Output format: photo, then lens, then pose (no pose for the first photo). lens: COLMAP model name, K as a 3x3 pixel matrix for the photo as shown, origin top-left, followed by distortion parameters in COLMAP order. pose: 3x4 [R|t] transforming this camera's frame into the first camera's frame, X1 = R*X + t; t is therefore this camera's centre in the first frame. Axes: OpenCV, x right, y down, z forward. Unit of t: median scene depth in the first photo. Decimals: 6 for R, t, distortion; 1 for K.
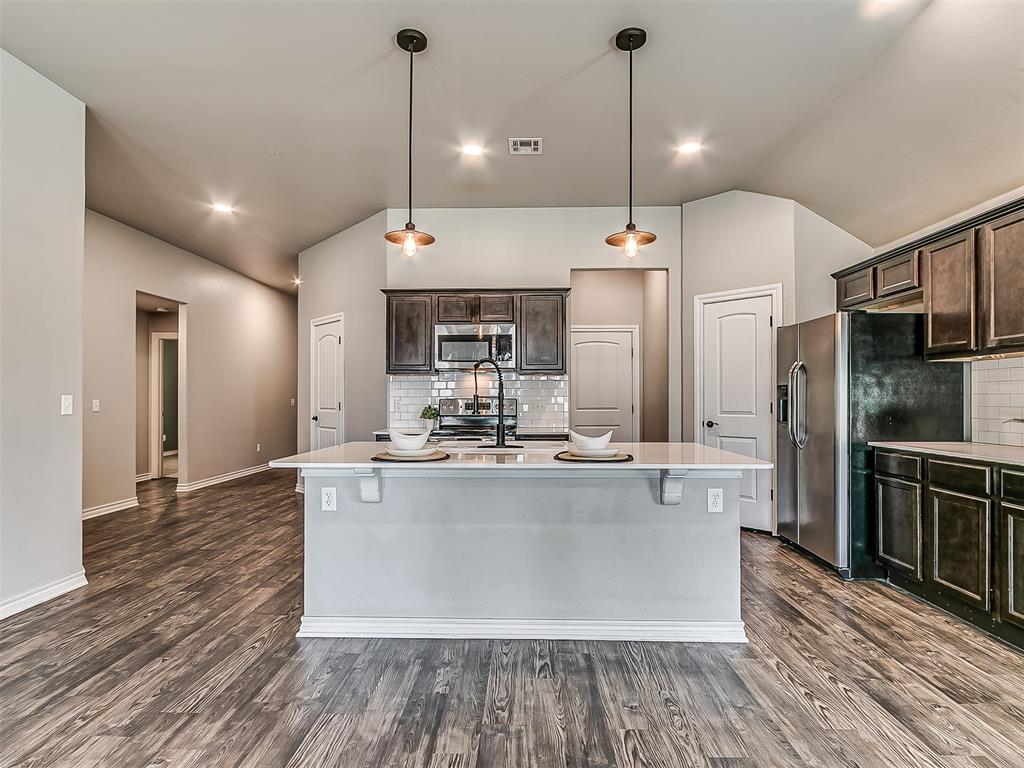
lens RADIAL K [[543.6, 0, 512.3], [0, 543.6, 396.0], [0, 0, 1]] dist [0.001446, -0.000262]
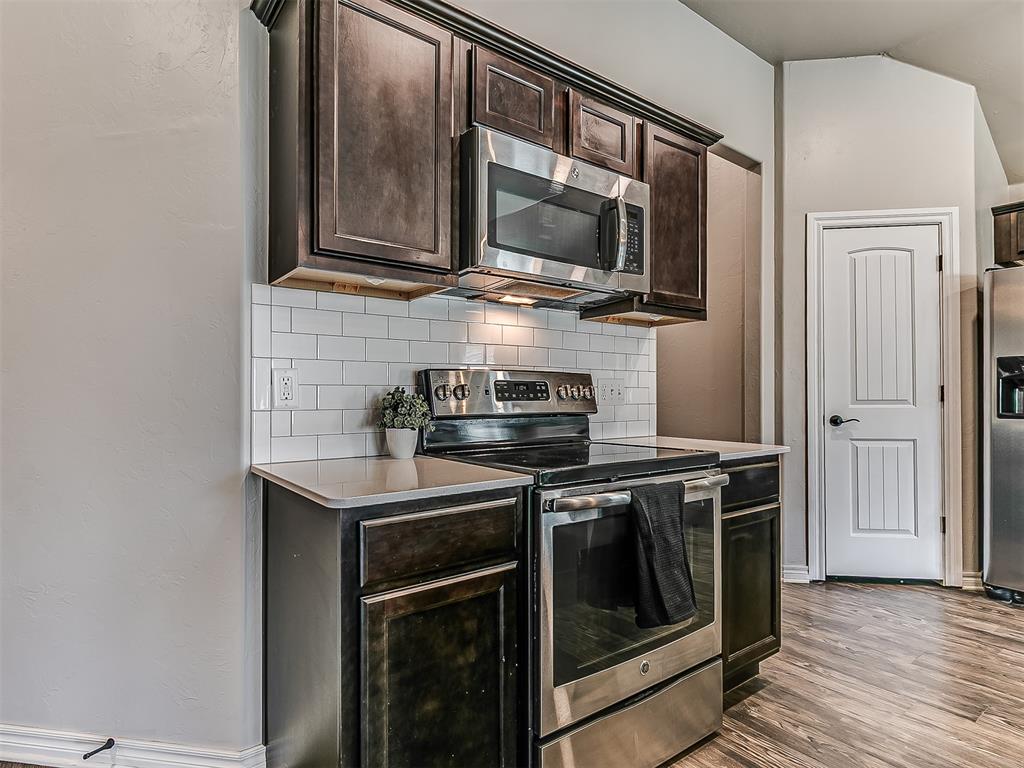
lens RADIAL K [[539.6, 0, 506.9], [0, 539.6, 392.4], [0, 0, 1]] dist [0.000918, -0.000530]
pose [[0.790445, 0.004390, 0.612517, -0.415414], [-0.001627, 0.999986, -0.005066, 0.029945], [-0.612530, 0.003008, 0.790441, 0.976023]]
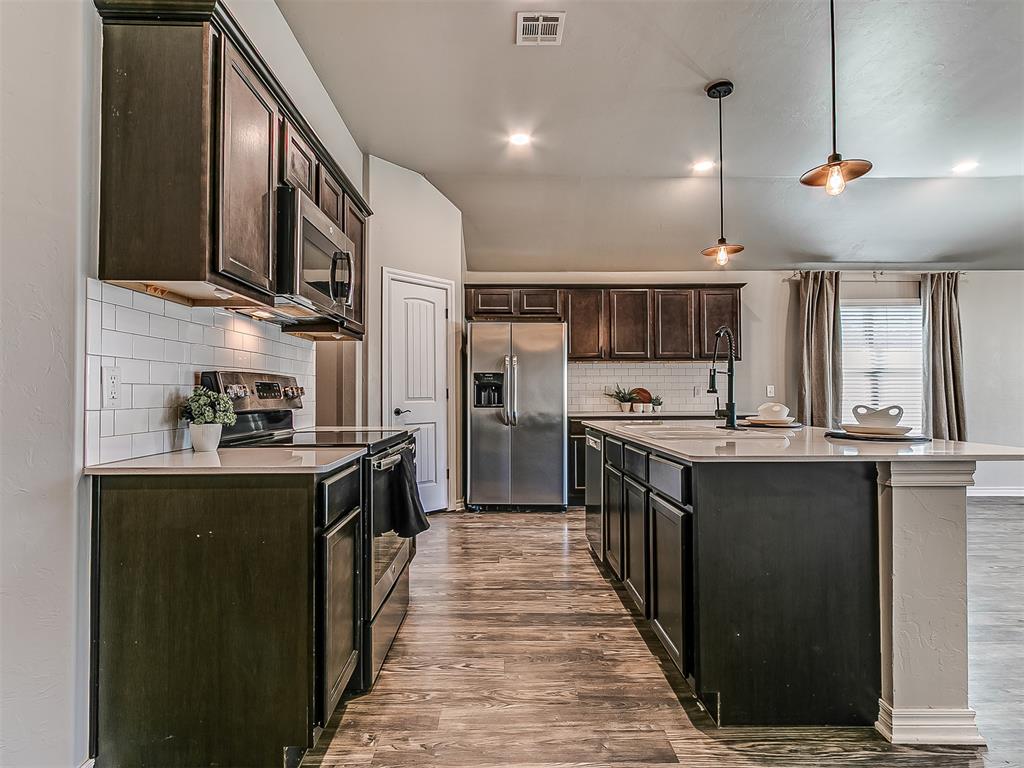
lens RADIAL K [[534.8, 0, 490.4], [0, 534.8, 386.2], [0, 0, 1]] dist [0.002775, -0.000210]
pose [[-0.014637, 0.016850, 0.999751, -0.713427], [-0.000878, 0.999857, -0.016865, 0.030970], [-0.999892, -0.001125, -0.014620, 1.129072]]
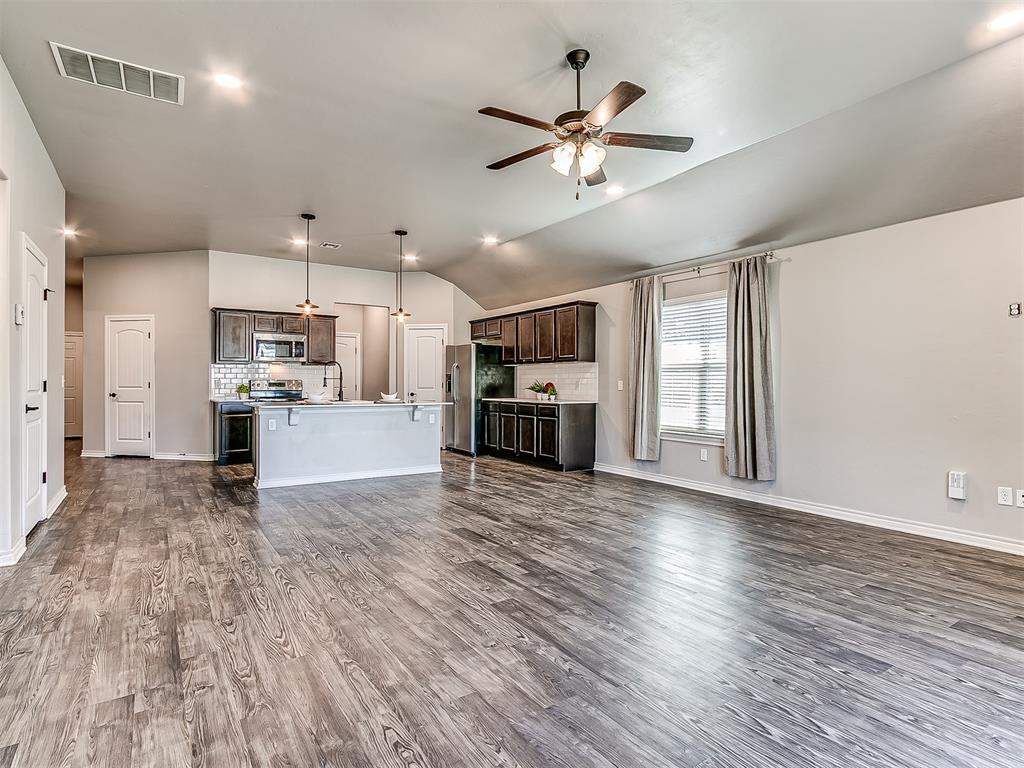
lens RADIAL K [[534.8, 0, 490.4], [0, 534.8, 386.2], [0, 0, 1]] dist [0.002775, -0.000210]
pose [[0.834704, 0.000858, 0.550697, -0.554820], [-0.006403, 0.999946, 0.008148, 0.009425], [-0.550661, -0.010327, 0.834665, -0.892536]]
